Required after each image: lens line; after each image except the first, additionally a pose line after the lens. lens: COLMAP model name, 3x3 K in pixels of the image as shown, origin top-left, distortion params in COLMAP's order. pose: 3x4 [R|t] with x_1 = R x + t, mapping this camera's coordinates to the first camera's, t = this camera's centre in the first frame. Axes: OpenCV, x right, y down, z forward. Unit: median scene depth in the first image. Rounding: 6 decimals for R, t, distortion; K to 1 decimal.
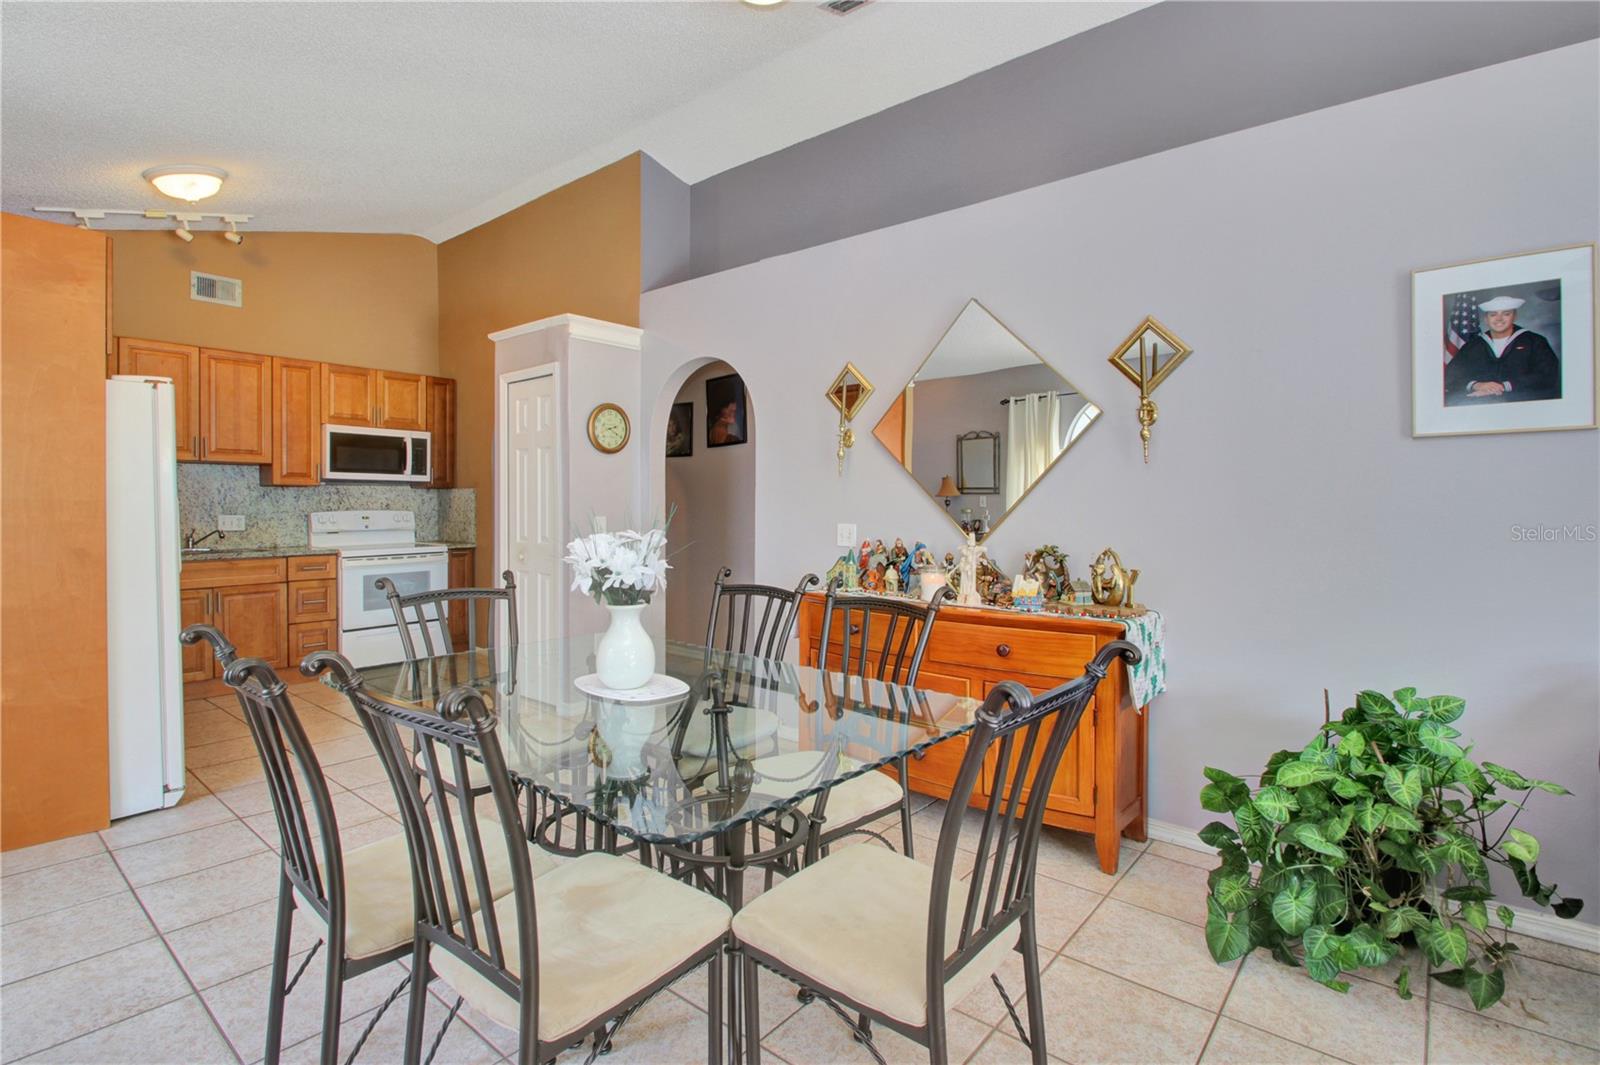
lens RADIAL K [[779.9, 0, 792.4], [0, 779.9, 563.0], [0, 0, 1]] dist [-0.000797, -0.000733]
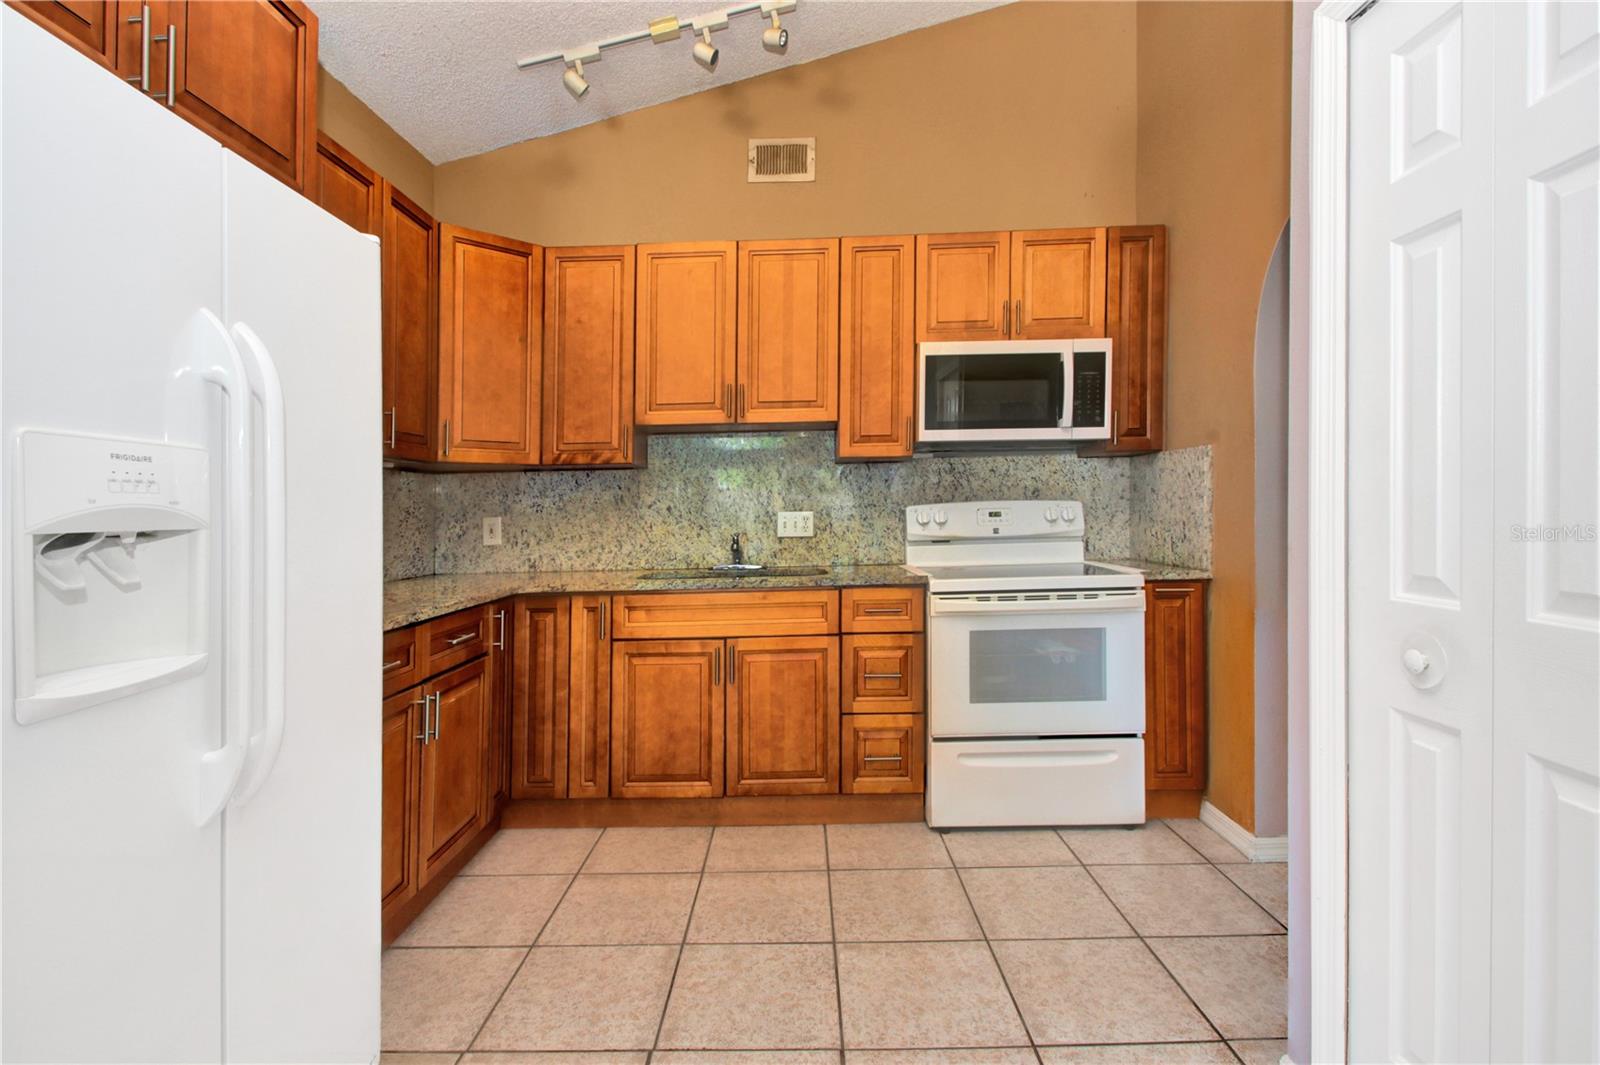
lens RADIAL K [[755.4, 0, 794.7], [0, 755.4, 504.5], [0, 0, 1]] dist [0.000151, 0.000064]
pose [[0.638614, -0.019975, -0.769268, -0.257182], [-0.036125, 0.997783, -0.055898, -0.033634], [0.768679, 0.063487, 0.636476, 0.617928]]
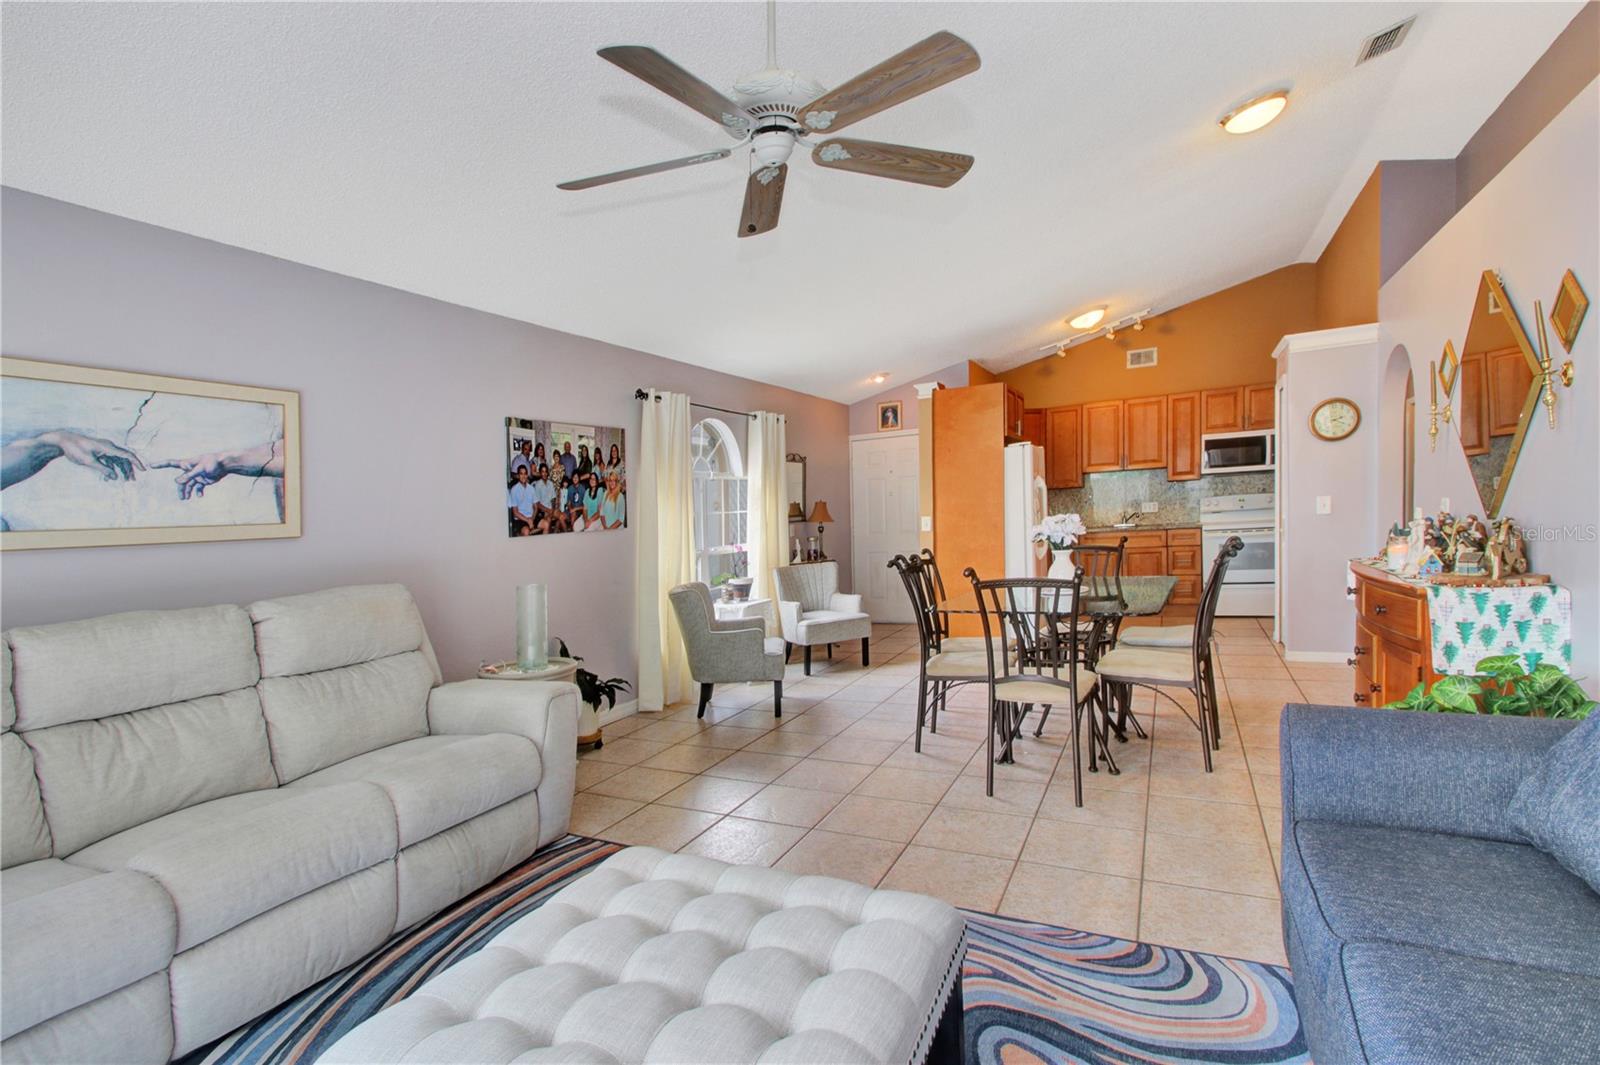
lens RADIAL K [[775.5, 0, 773.5], [0, 775.5, 552.3], [0, 0, 1]] dist [0.001802, 0.000181]
pose [[0.228699, 0.032119, -0.972967, 0.600270], [-0.015359, 0.999450, 0.029383, 0.003238], [0.973376, 0.008224, 0.229066, -0.068469]]
